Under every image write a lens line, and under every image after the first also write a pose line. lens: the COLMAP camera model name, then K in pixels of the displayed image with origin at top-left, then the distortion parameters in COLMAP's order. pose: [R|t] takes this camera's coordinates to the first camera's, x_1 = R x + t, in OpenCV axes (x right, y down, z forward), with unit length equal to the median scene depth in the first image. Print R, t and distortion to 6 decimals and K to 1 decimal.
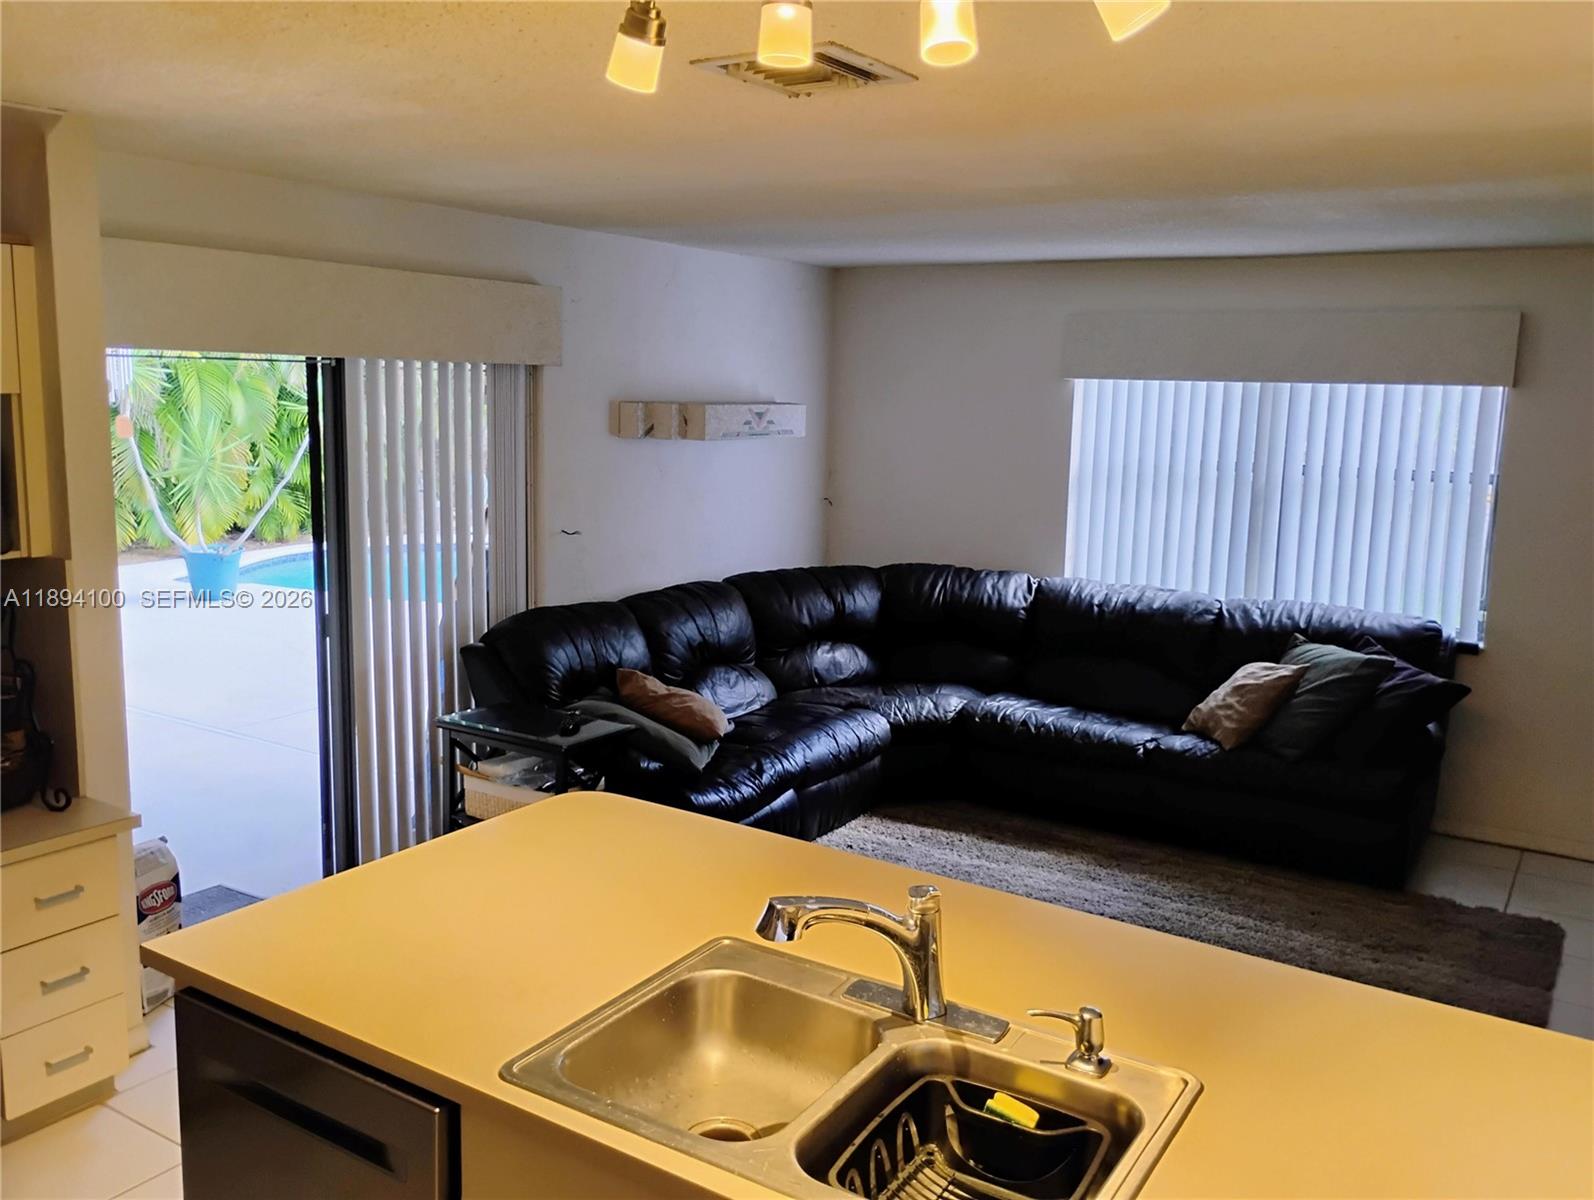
lens RADIAL K [[1323.0, 0, 805.7], [0, 1323.0, 596.9], [0, 0, 1]] dist [0.051943, -0.061150]
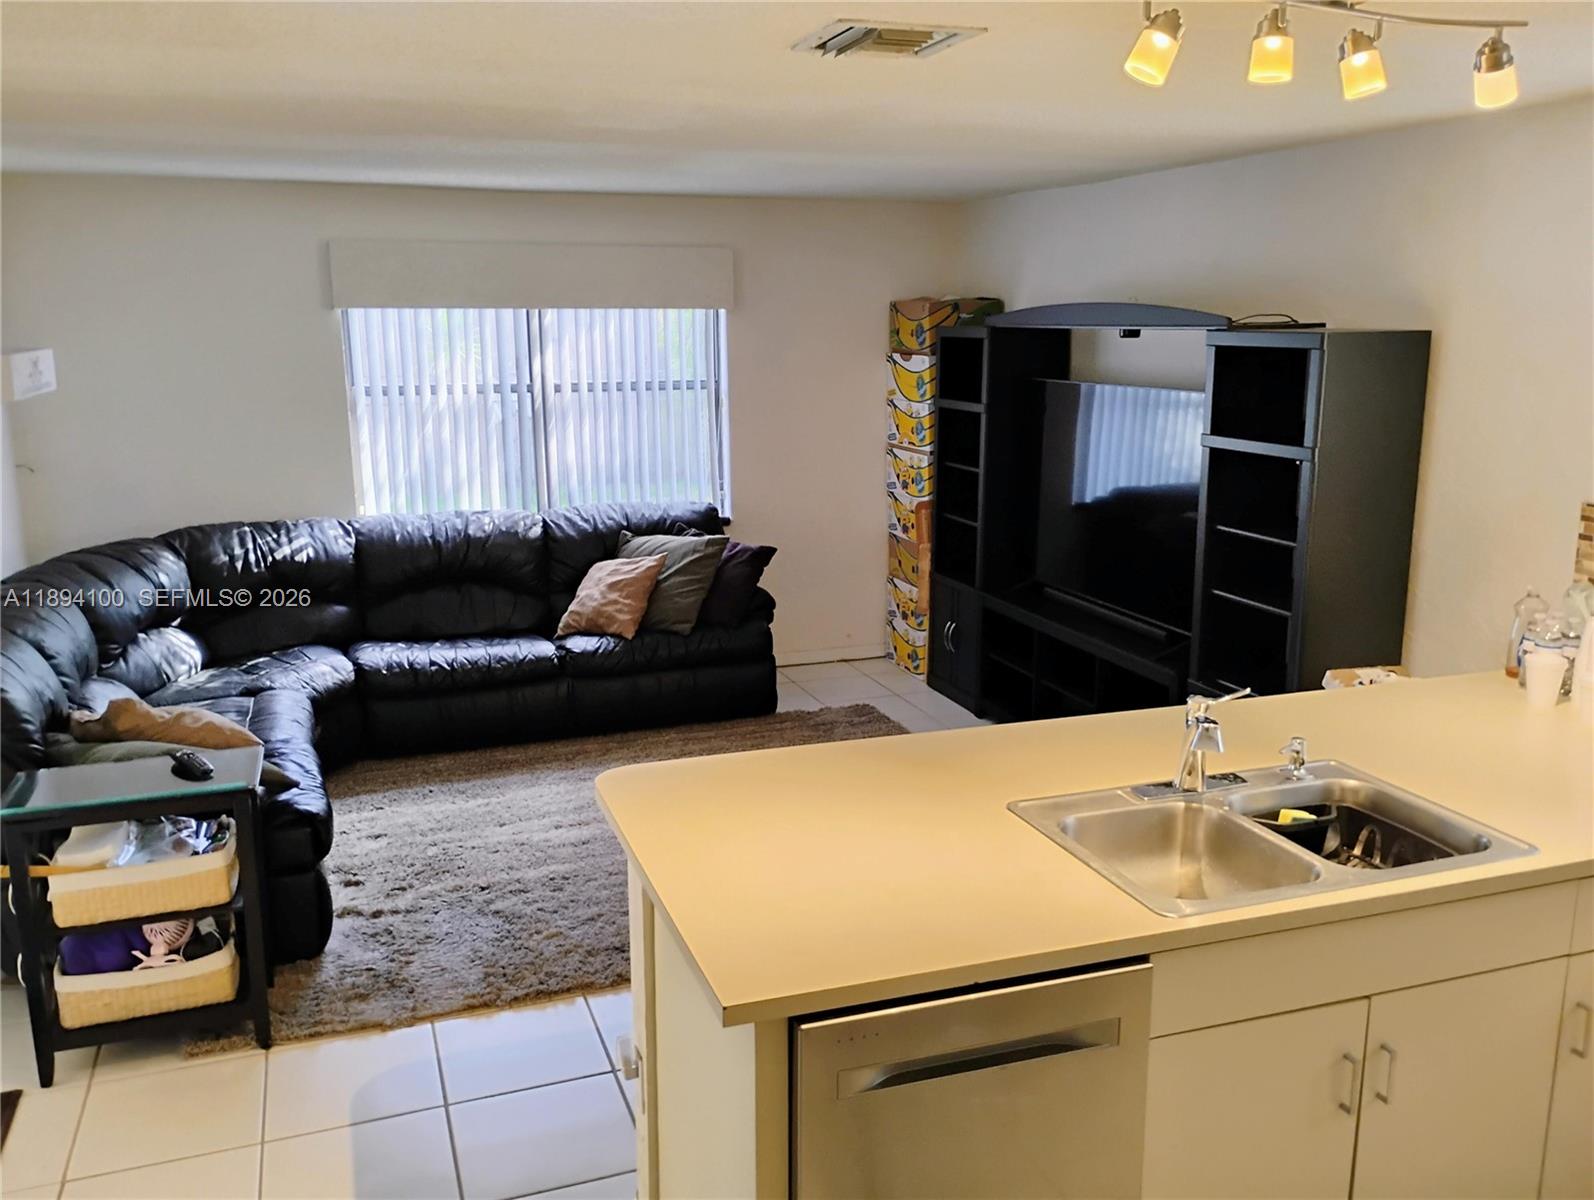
lens RADIAL K [[1323.0, 0, 809.2], [0, 1323.0, 604.5], [0, 0, 1]] dist [0.051943, -0.061150]
pose [[0.606941, -0.195485, 0.770330, -0.426255], [0.144978, 0.980247, 0.134527, -0.040644], [-0.781412, 0.030031, 0.623293, 0.164954]]
